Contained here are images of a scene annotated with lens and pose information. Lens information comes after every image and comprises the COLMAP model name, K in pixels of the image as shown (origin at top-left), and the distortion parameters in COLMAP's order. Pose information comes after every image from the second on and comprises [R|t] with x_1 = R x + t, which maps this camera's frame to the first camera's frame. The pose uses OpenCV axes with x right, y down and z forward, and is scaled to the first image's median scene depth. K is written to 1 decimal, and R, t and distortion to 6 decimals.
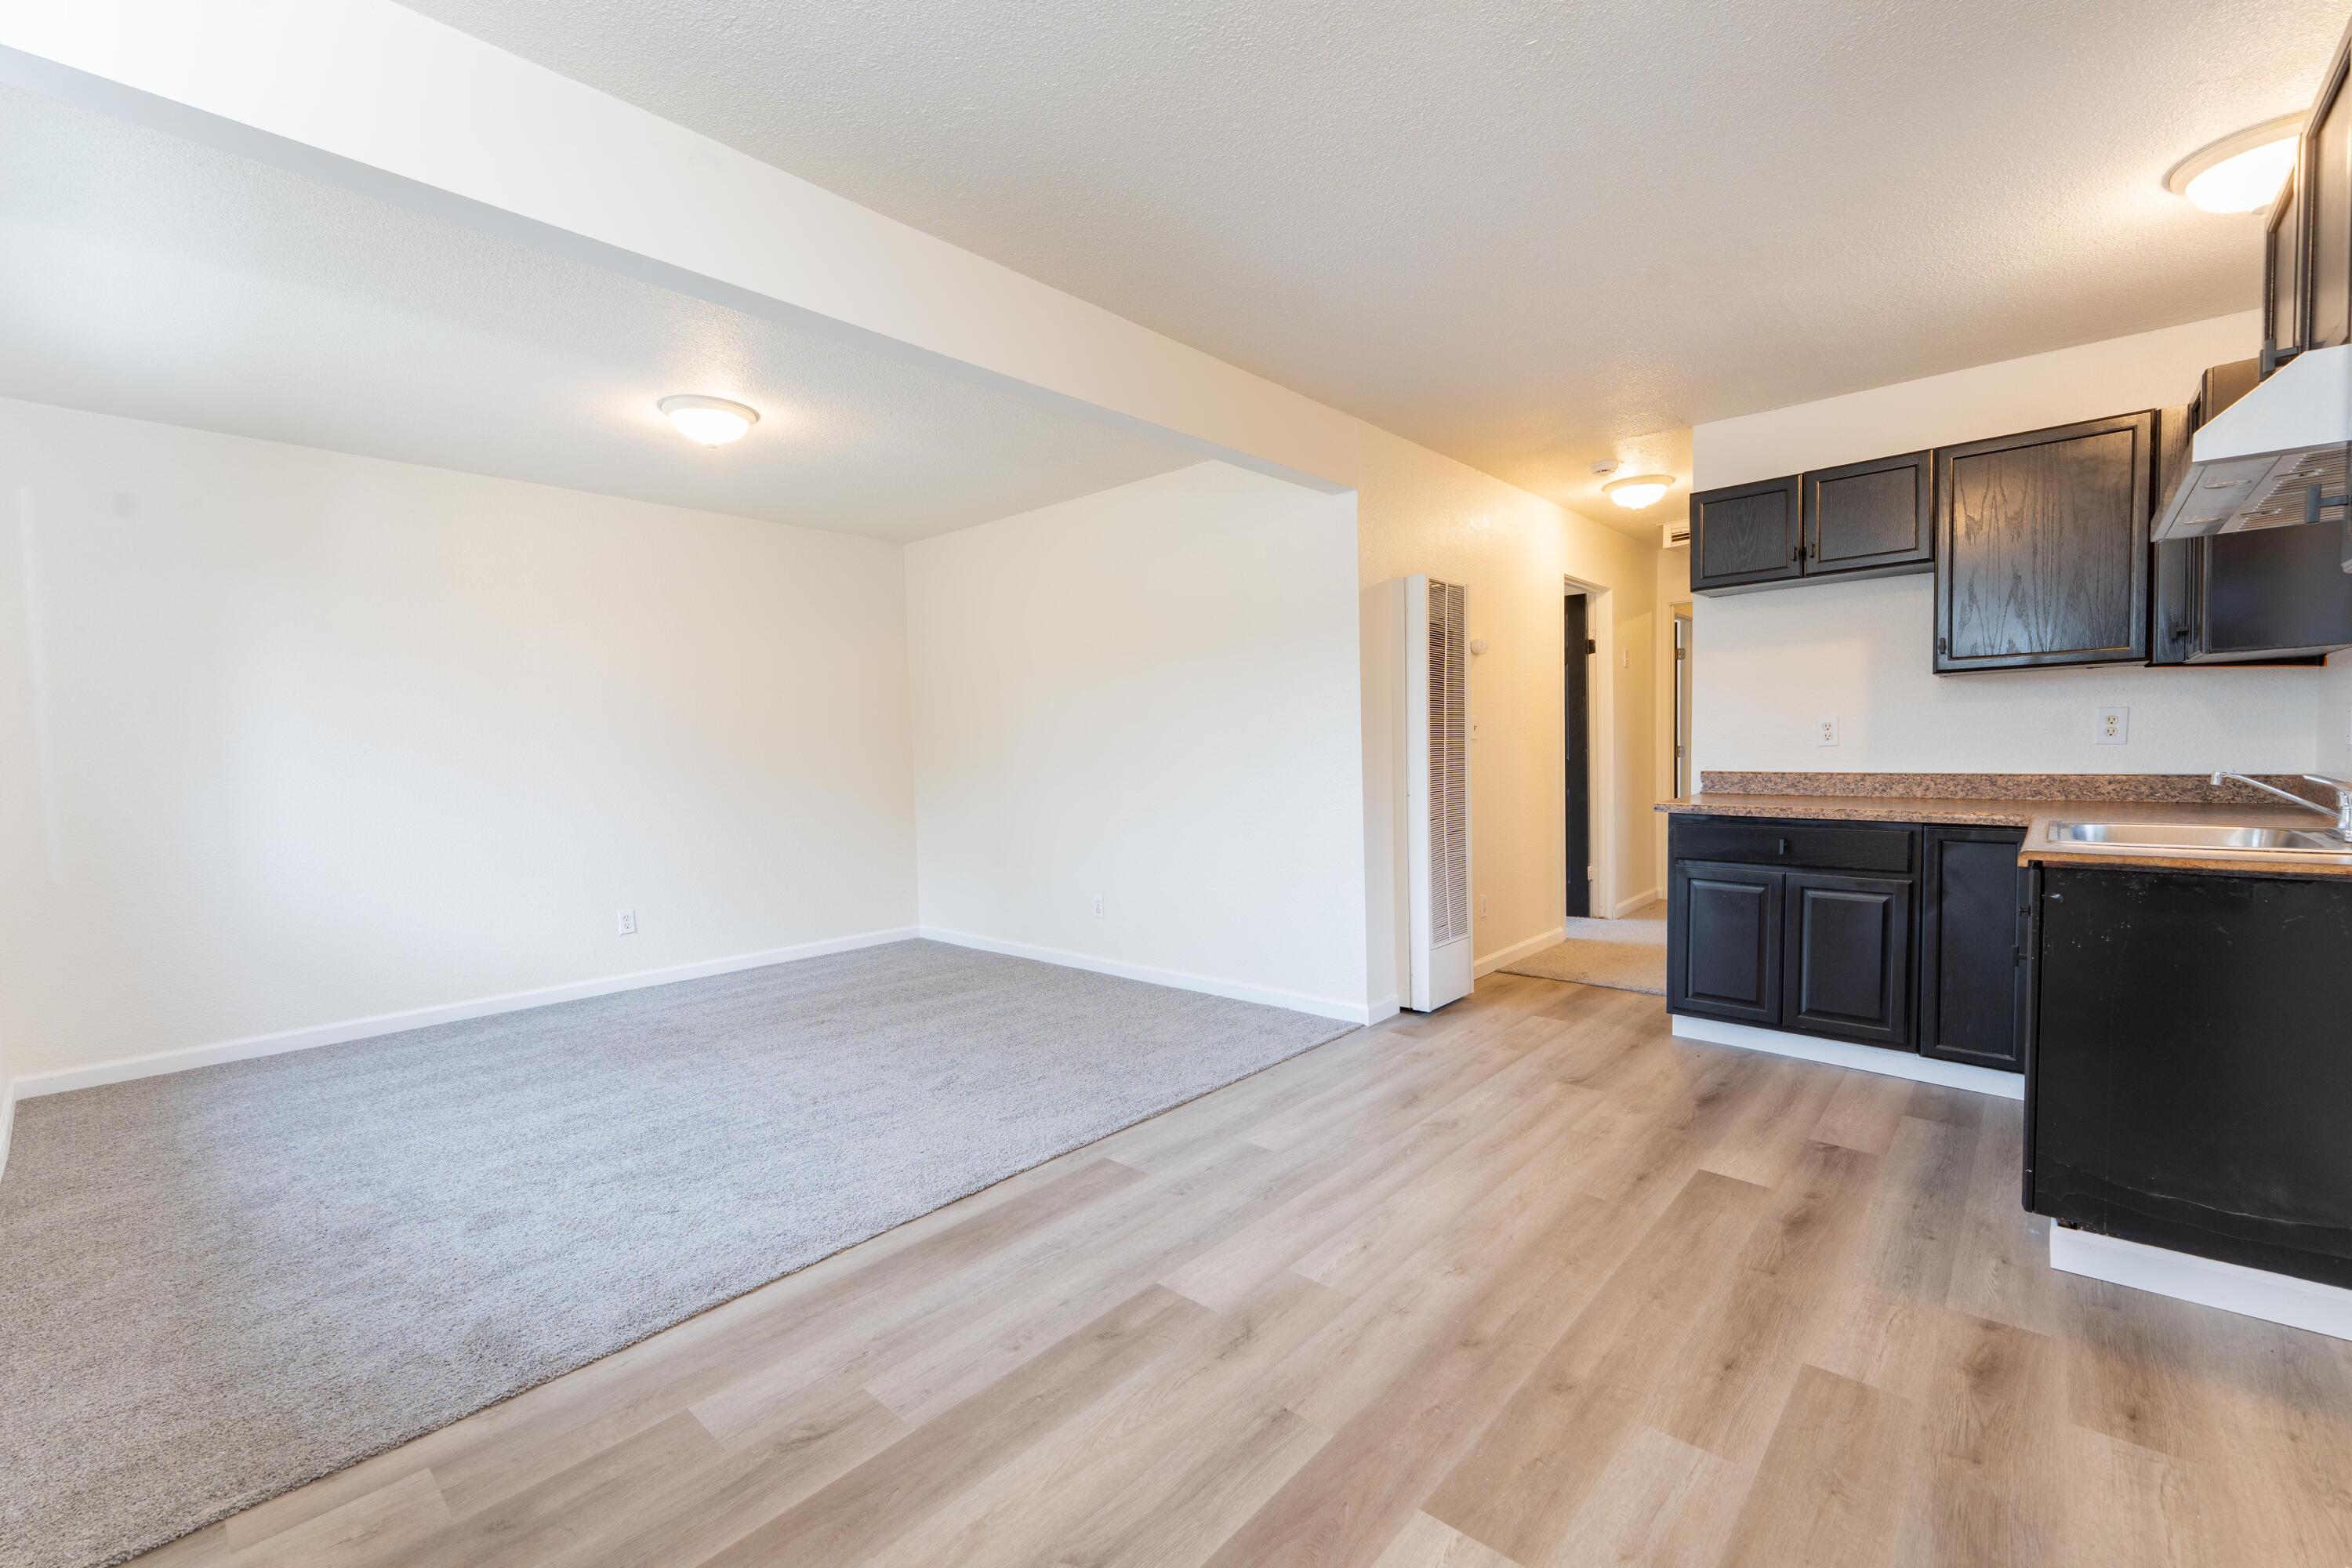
lens RADIAL K [[987.1, 0, 1187.9], [0, 987.1, 793.0], [0, 0, 1]] dist [-0.001004, 0.000149]
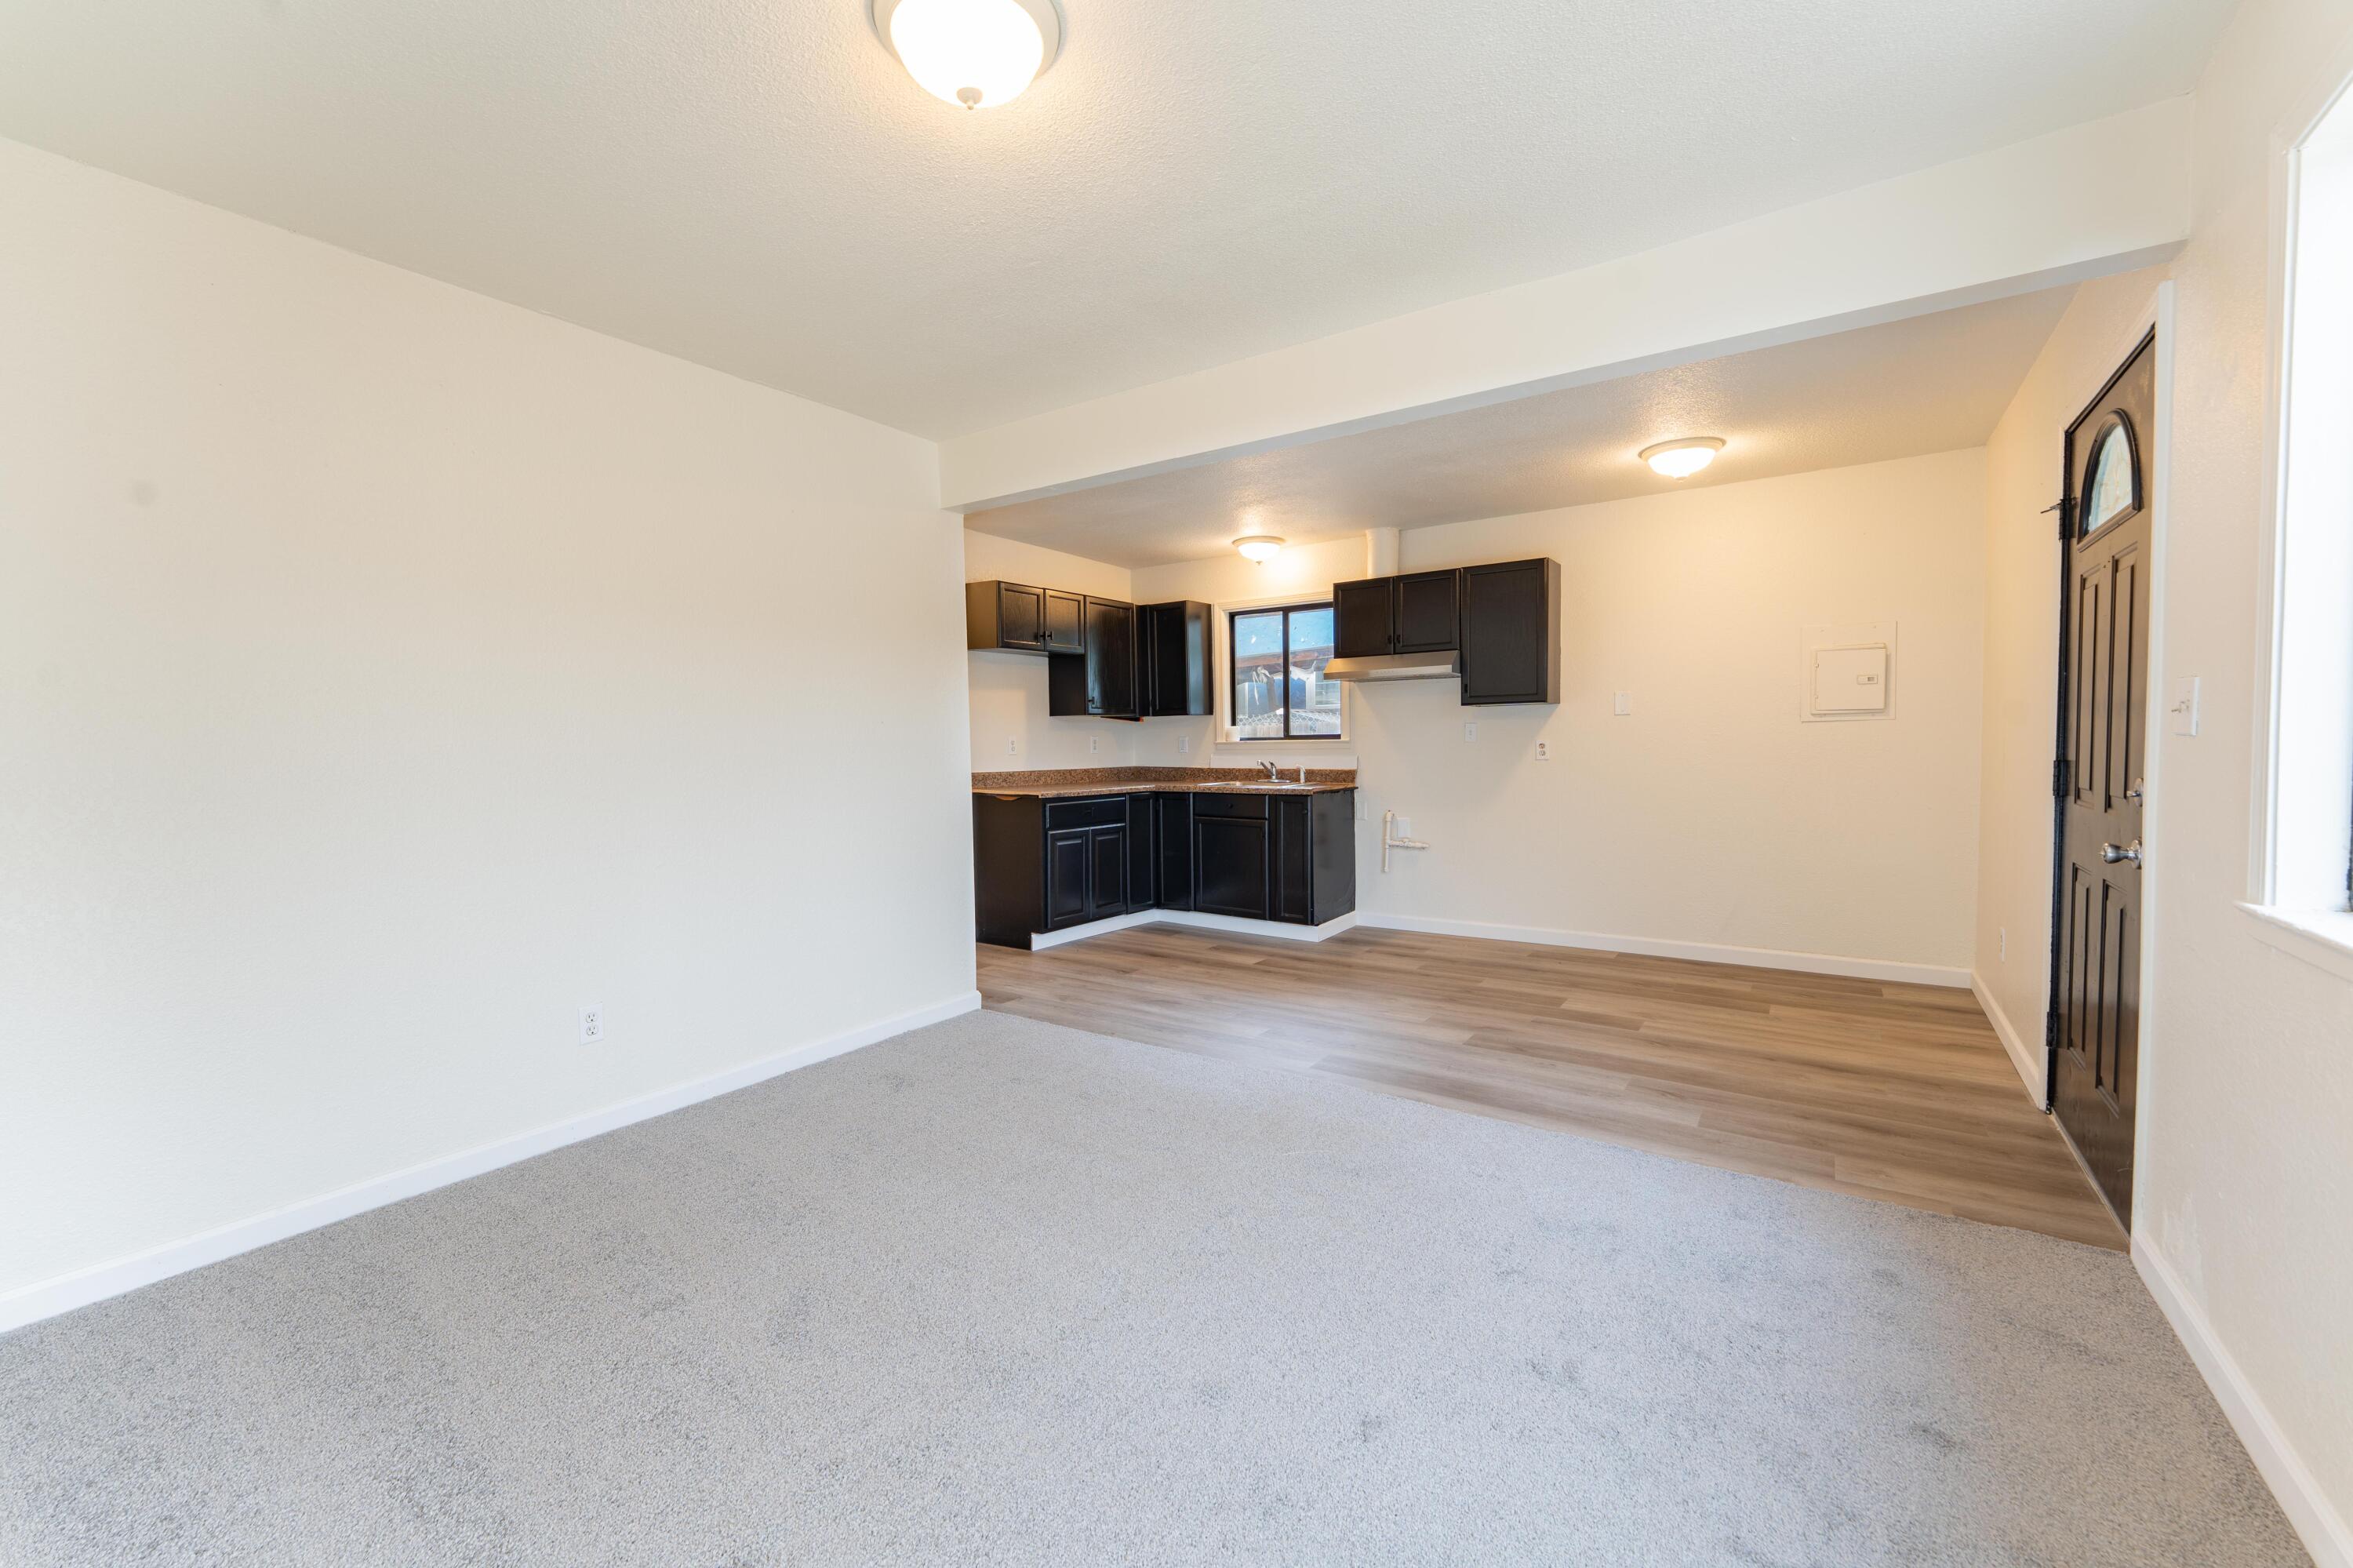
lens RADIAL K [[951.8, 0, 1171.3], [0, 951.8, 779.6], [0, 0, 1]] dist [-0.000232, 0.000182]
pose [[-0.131161, -0.015977, 0.991232, -1.045963], [0.063285, 0.997696, 0.024455, -0.033118], [-0.989339, 0.065938, -0.129848, 1.082657]]
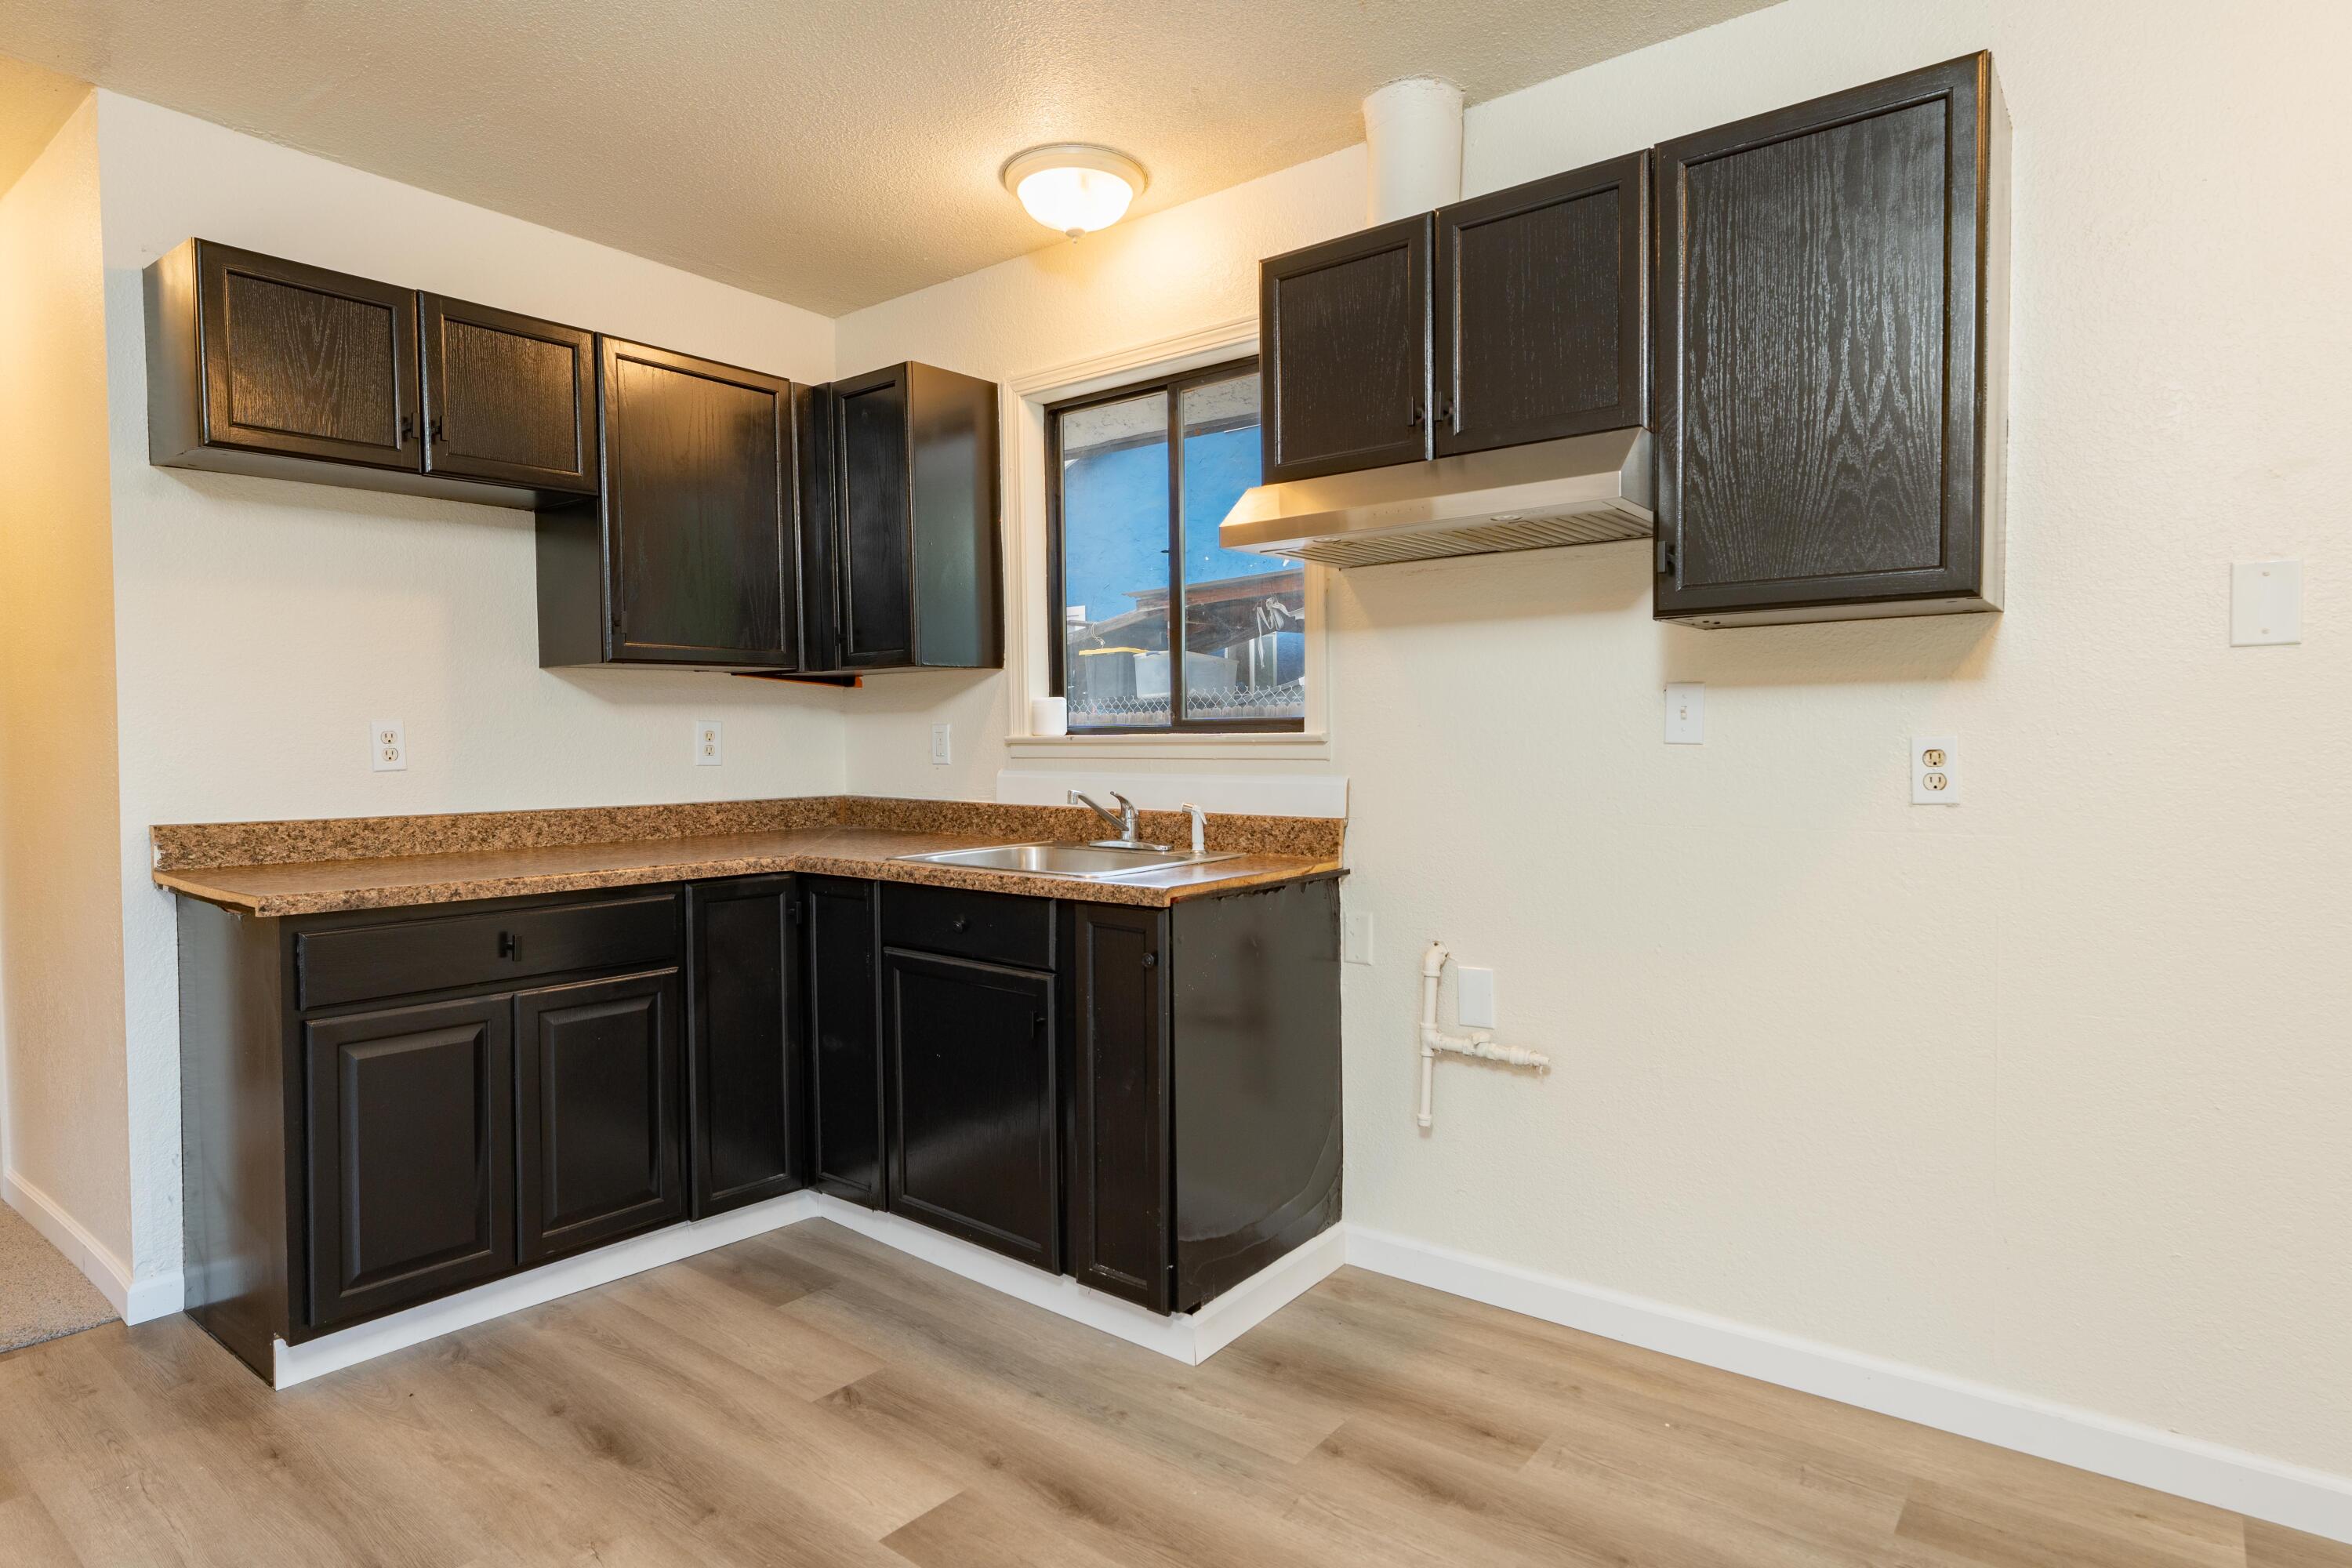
lens RADIAL K [[1283.9, 0, 1157.7], [0, 1283.9, 777.4], [0, 0, 1]] dist [0.000289, -0.000174]
pose [[-0.058466, -0.010123, 0.998238, -0.152367], [0.057244, 0.998269, 0.013476, -0.031932], [-0.996647, 0.057931, -0.057786, 0.676081]]
